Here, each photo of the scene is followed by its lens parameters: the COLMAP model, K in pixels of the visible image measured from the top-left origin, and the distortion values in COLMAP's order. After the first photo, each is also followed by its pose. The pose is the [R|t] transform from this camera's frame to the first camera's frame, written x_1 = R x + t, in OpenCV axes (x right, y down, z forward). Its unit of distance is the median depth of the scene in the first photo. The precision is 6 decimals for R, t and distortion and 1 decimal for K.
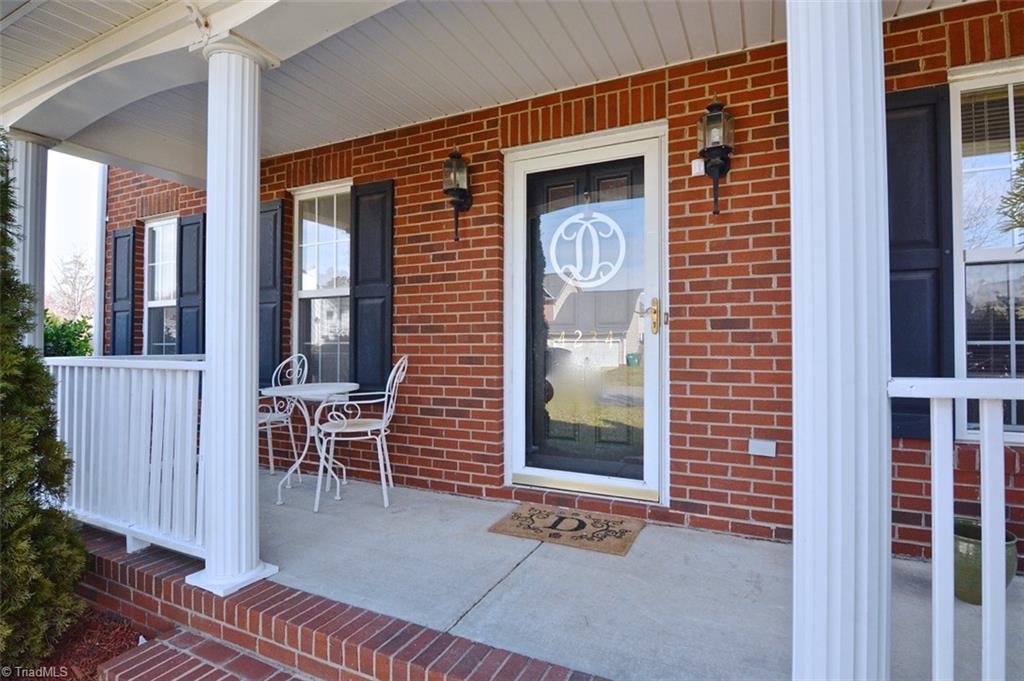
lens RADIAL K [[510.9, 0, 514.1], [0, 510.9, 338.6], [0, 0, 1]] dist [-0.001024, -0.013886]
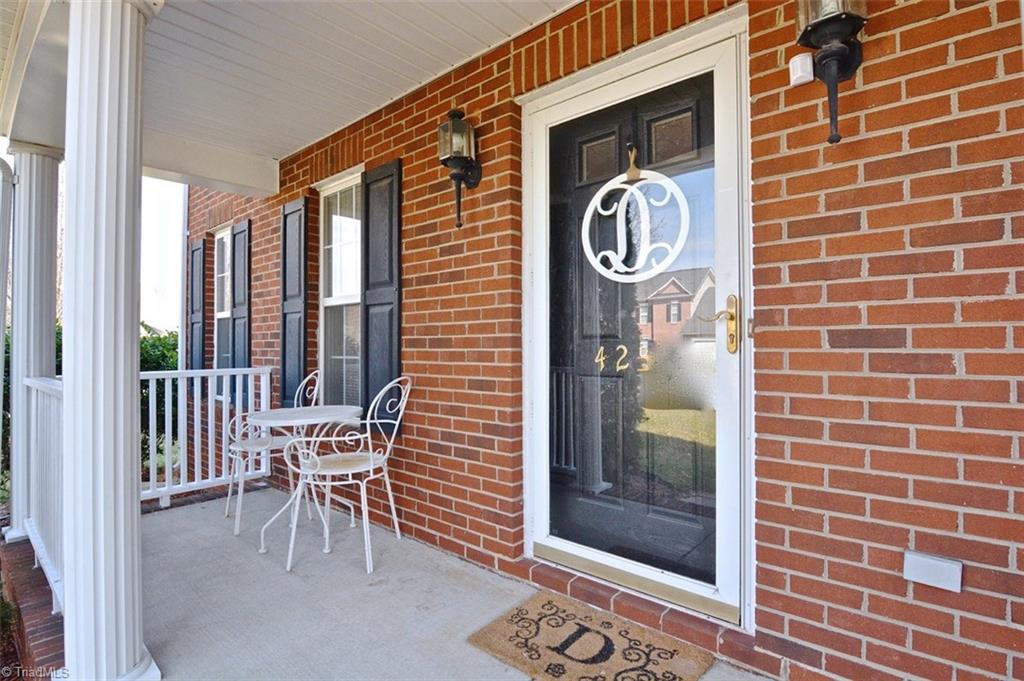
lens RADIAL K [[502.3, 0, 512.7], [0, 502.3, 338.5], [0, 0, 1]] dist [-0.001278, -0.014925]
pose [[0.964714, -0.008050, -0.263177, 0.161905], [0.008397, 0.999965, 0.000191, -0.026624], [0.263166, -0.002394, 0.964747, 0.309714]]
